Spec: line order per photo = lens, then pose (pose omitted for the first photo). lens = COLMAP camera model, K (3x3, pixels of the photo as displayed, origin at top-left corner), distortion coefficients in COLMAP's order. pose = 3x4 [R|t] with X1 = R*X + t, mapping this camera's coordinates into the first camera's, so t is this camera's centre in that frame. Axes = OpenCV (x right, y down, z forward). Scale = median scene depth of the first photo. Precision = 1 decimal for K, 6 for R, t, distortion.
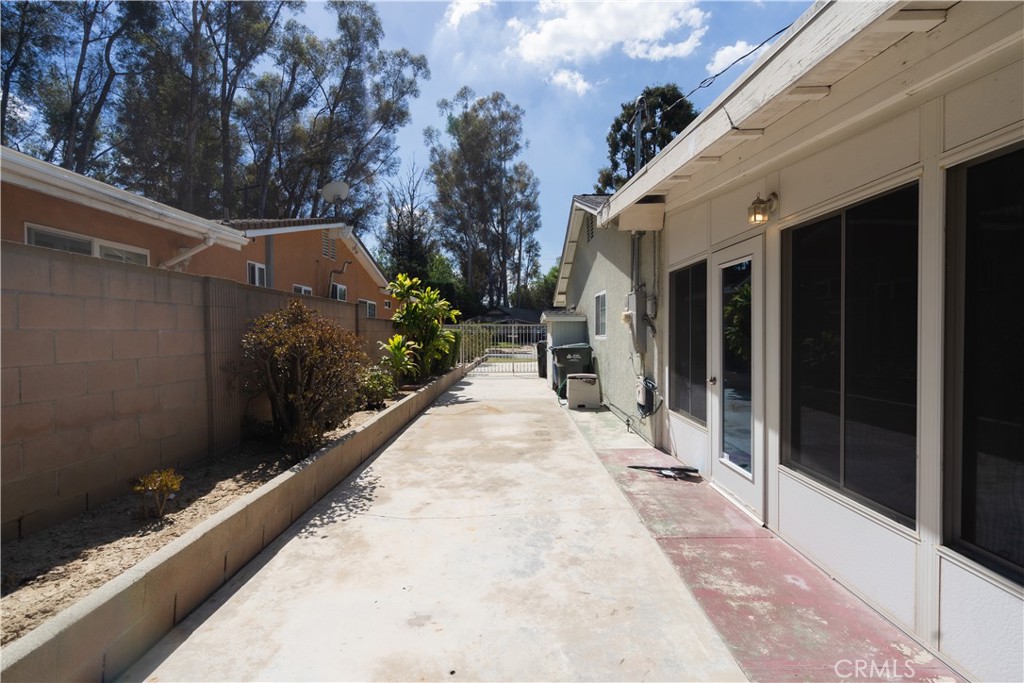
lens RADIAL K [[487.3, 0, 512.0], [0, 487.3, 341.5], [0, 0, 1]] dist [-0.002374, -0.000037]
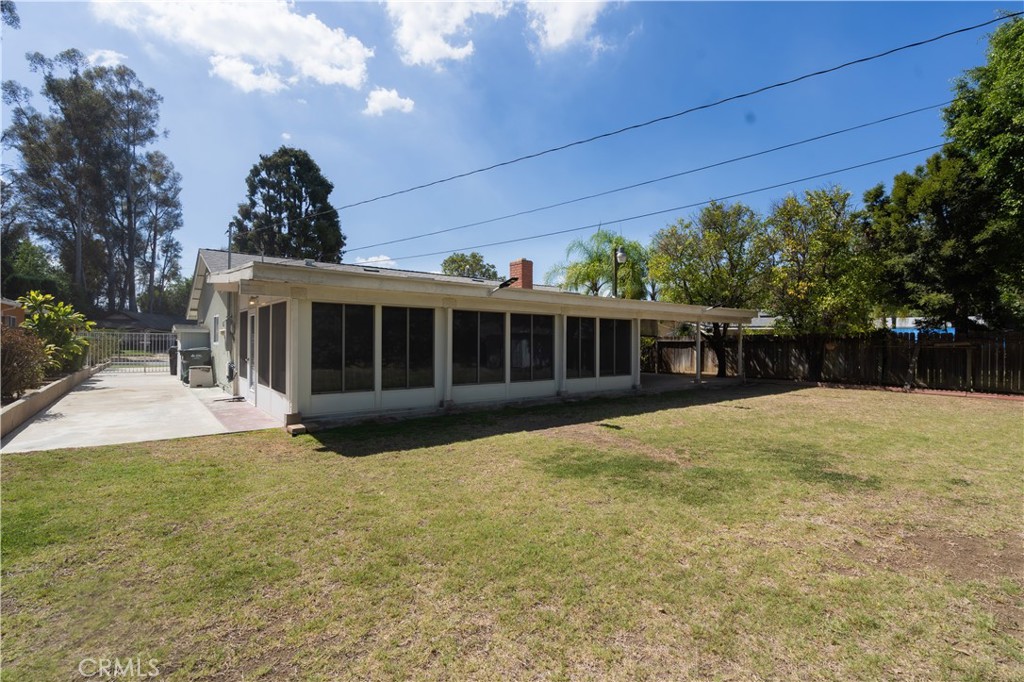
lens RADIAL K [[466.8, 0, 509.3], [0, 466.8, 341.7], [0, 0, 1]] dist [-0.009039, 0.006237]
pose [[0.782994, 0.014097, 0.621869, -0.002136], [-0.001586, 0.999785, -0.020666, 0.002358], [-0.622027, 0.015195, 0.782848, -0.116296]]
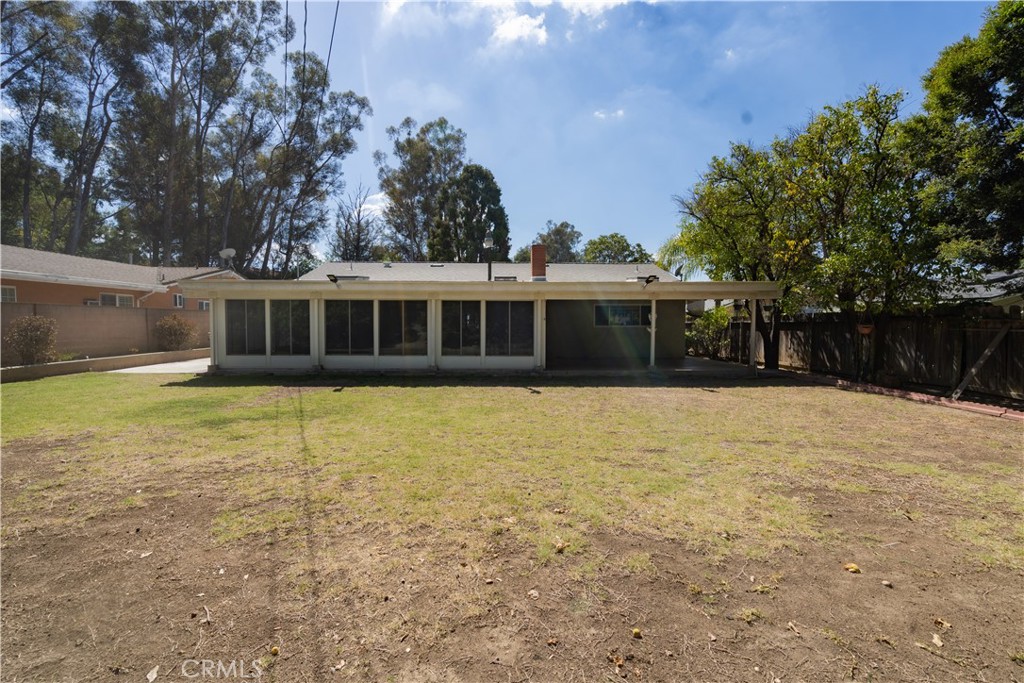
lens RADIAL K [[466.8, 0, 509.3], [0, 466.8, 342.2], [0, 0, 1]] dist [-0.009039, 0.006237]
pose [[0.999572, 0.011734, 0.026808, 0.149773], [-0.012343, 0.999667, 0.022677, 0.001964], [-0.026533, -0.022998, 0.999383, -0.193712]]
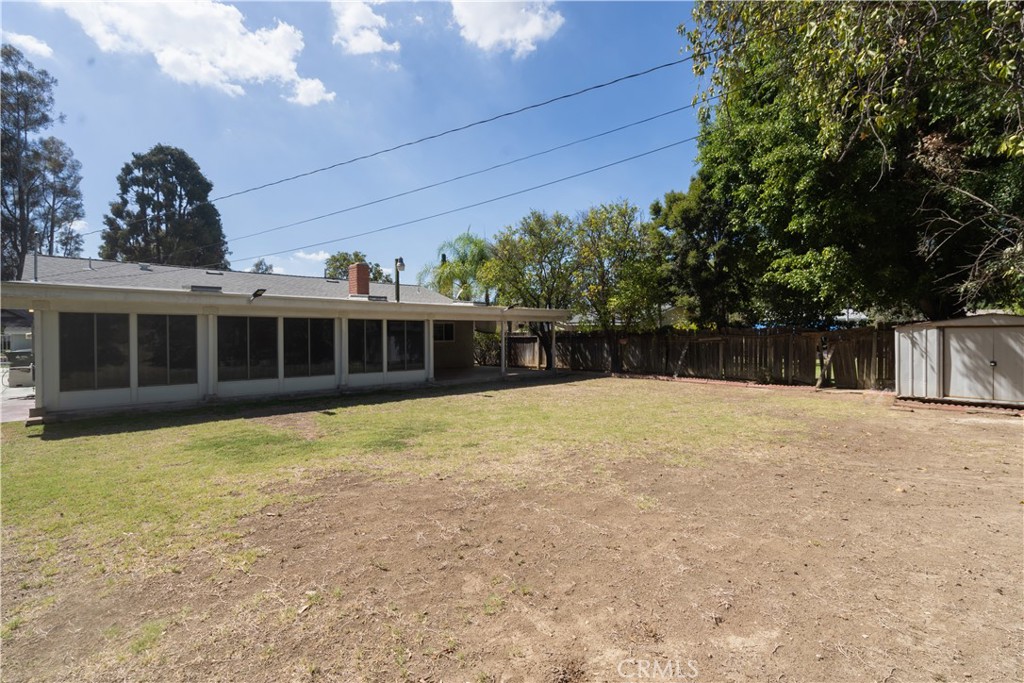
lens RADIAL K [[471.2, 0, 491.3], [0, 471.2, 341.7], [0, 0, 1]] dist [0.000394, 0.000250]
pose [[0.734081, -0.003136, 0.679054, 0.031915], [0.009481, 0.999939, -0.005632, 0.000495], [-0.678995, 0.010572, 0.734066, -0.183695]]
